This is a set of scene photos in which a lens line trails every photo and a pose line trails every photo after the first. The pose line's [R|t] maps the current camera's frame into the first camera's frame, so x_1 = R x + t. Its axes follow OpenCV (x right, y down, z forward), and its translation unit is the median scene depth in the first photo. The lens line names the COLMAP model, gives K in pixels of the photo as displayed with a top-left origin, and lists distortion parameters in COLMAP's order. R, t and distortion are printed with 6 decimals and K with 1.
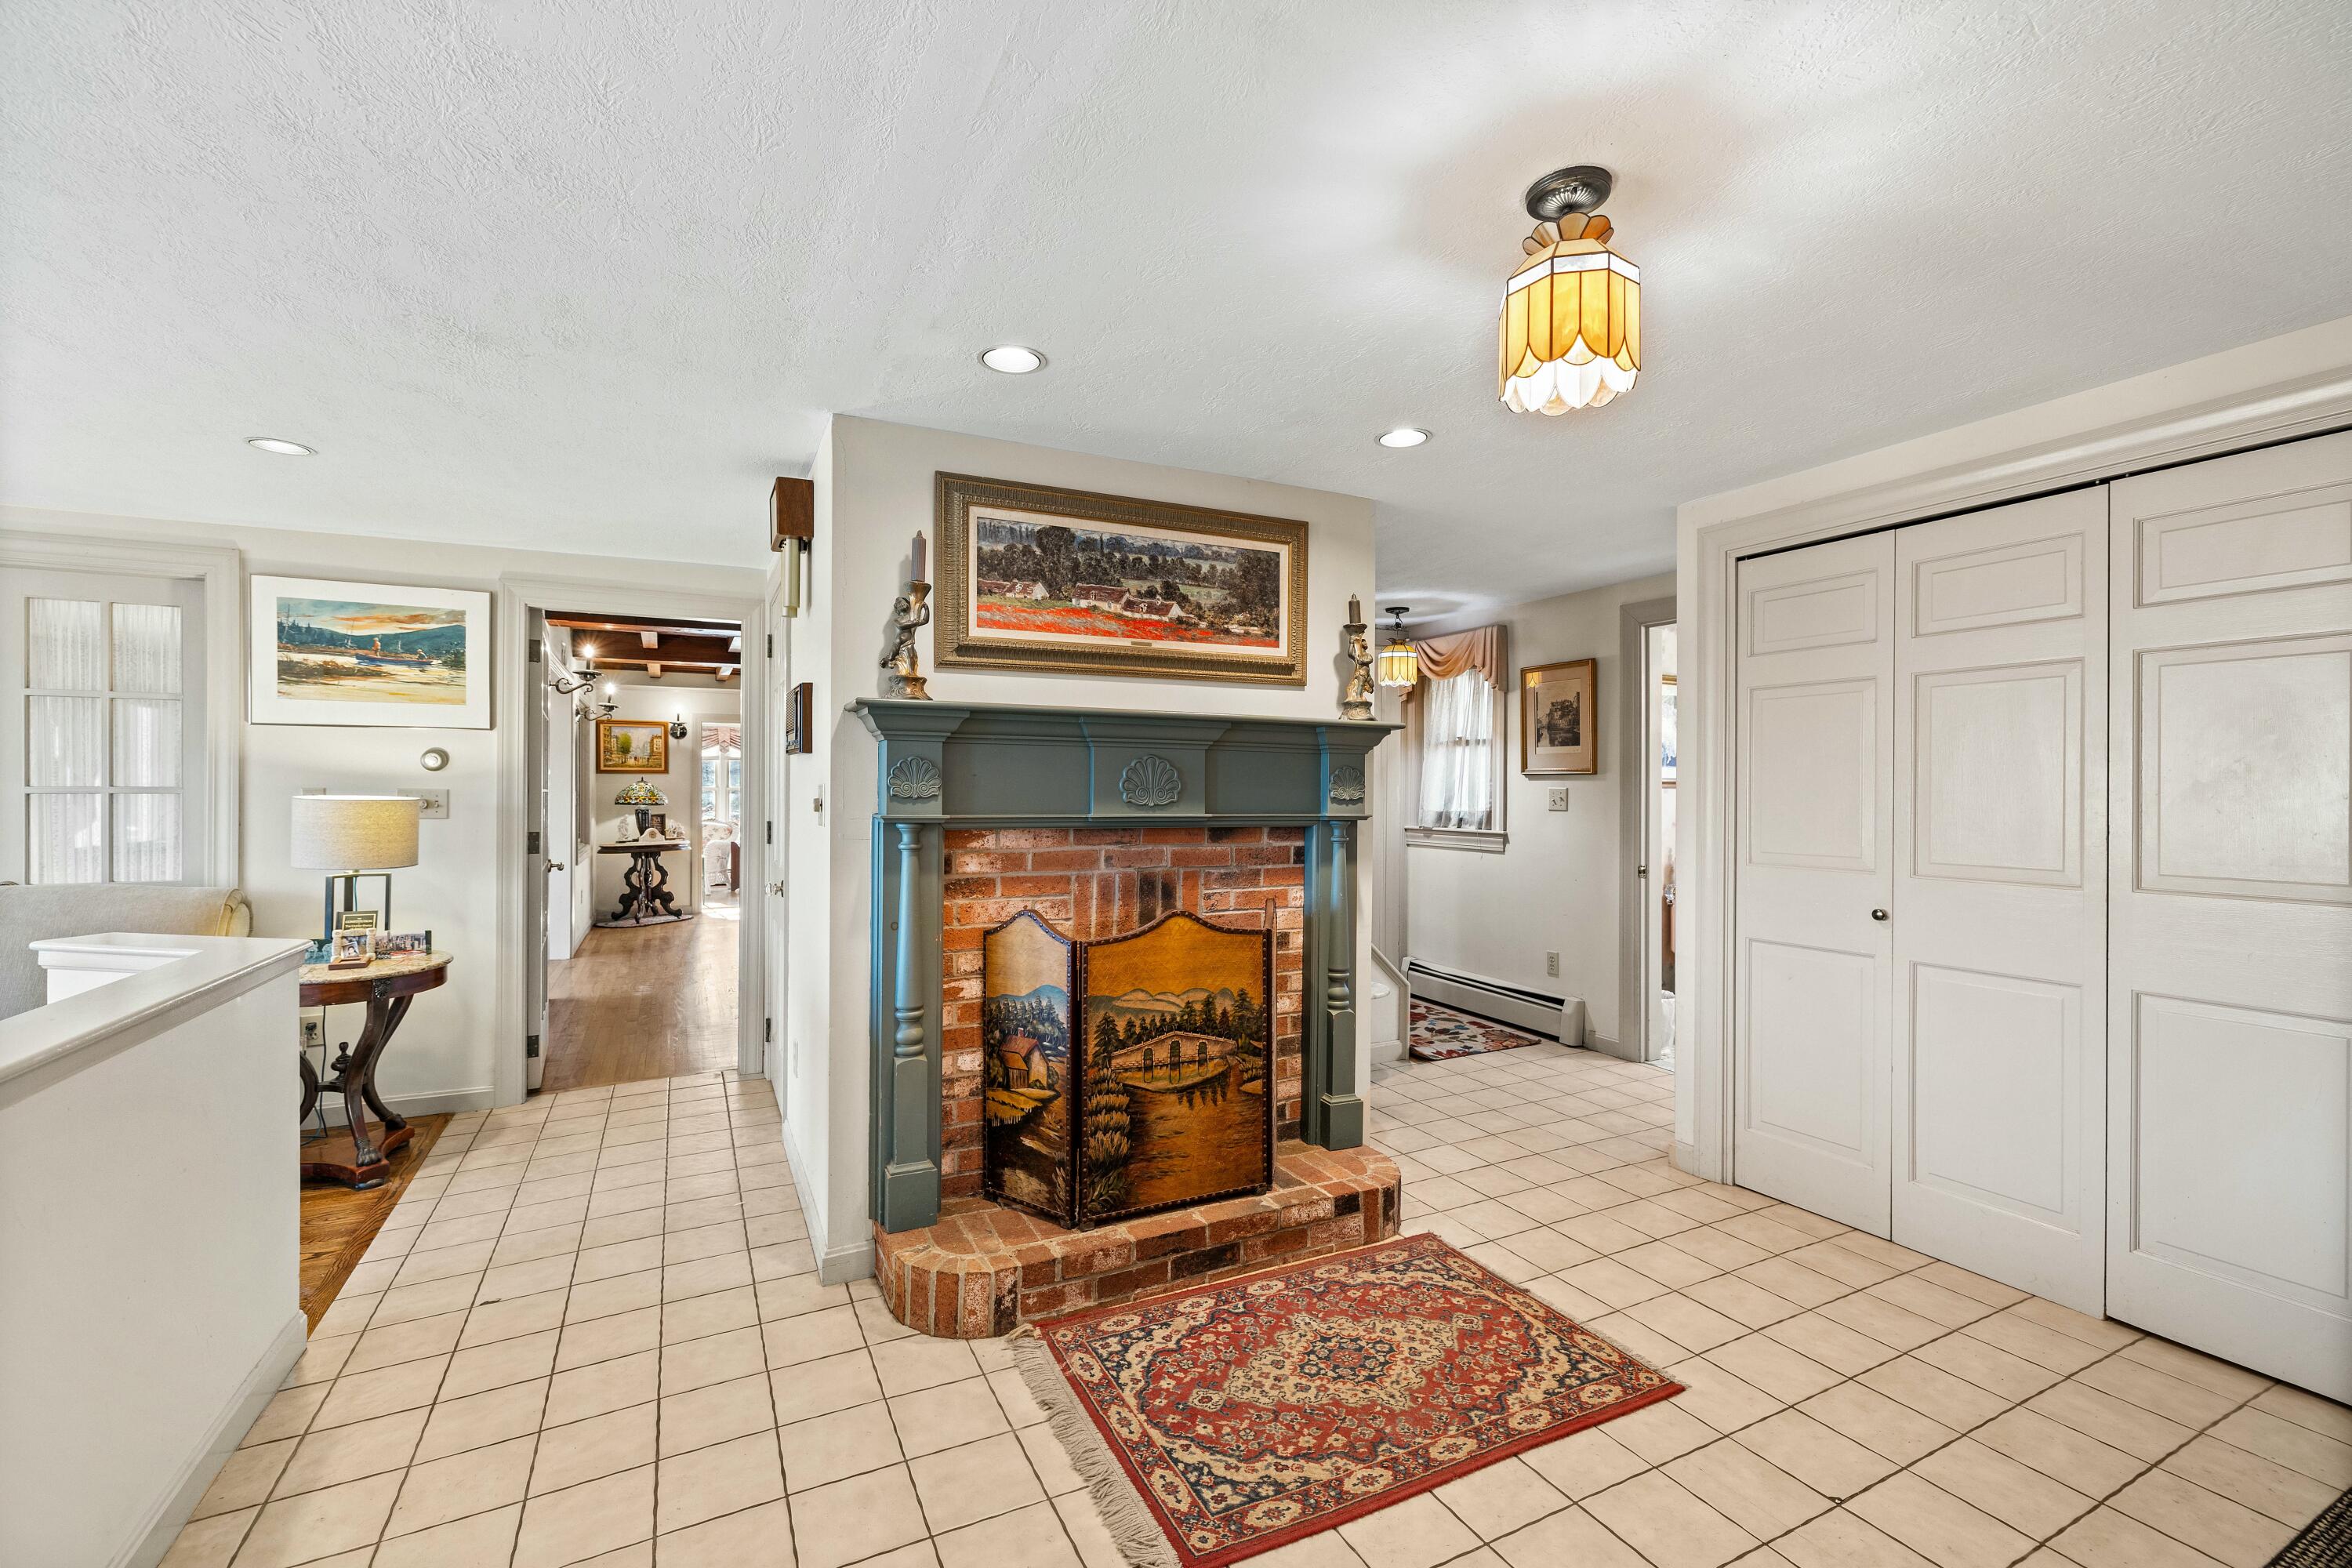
lens RADIAL K [[979.4, 0, 1169.2], [0, 979.4, 780.9], [0, 0, 1]] dist [-0.001333, -0.000245]
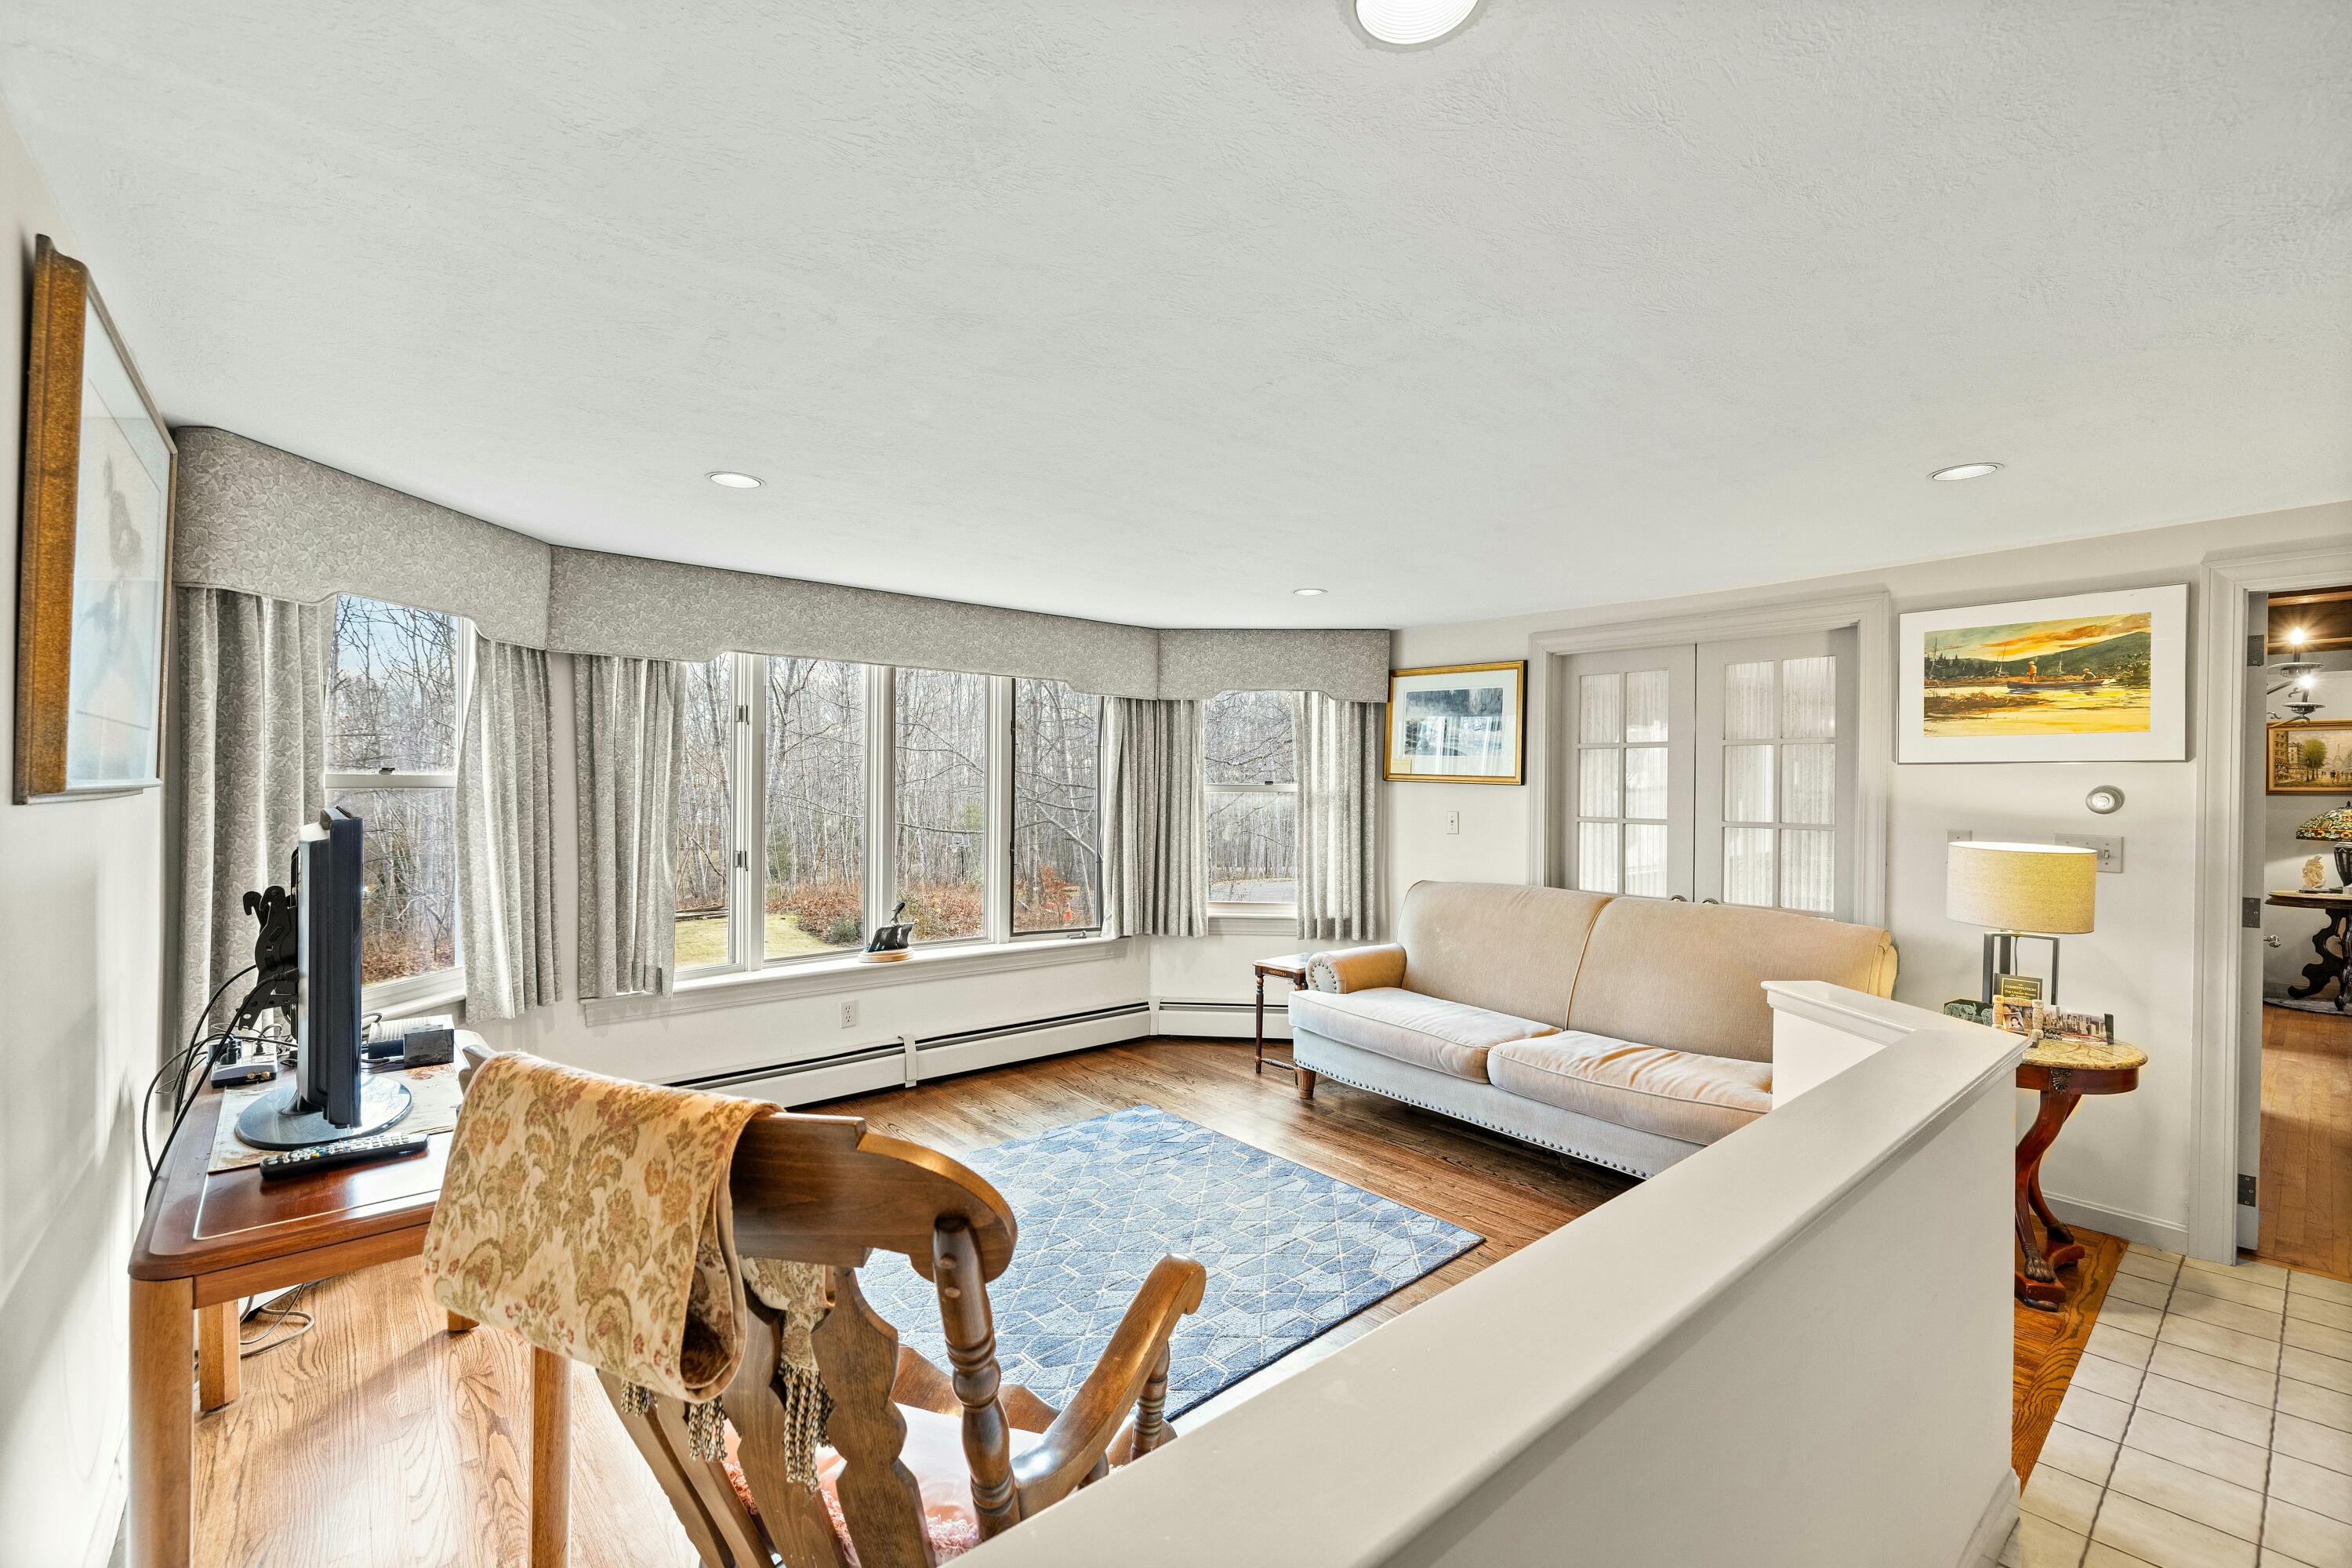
lens RADIAL K [[973.0, 0, 1142.1], [0, 973.0, 799.2], [0, 0, 1]] dist [-0.001578, -0.000220]
pose [[0.204419, 0.014237, -0.978780, -0.121254], [-0.007252, 0.999889, 0.013030, -0.028645], [0.978857, 0.004434, 0.204499, 0.041799]]
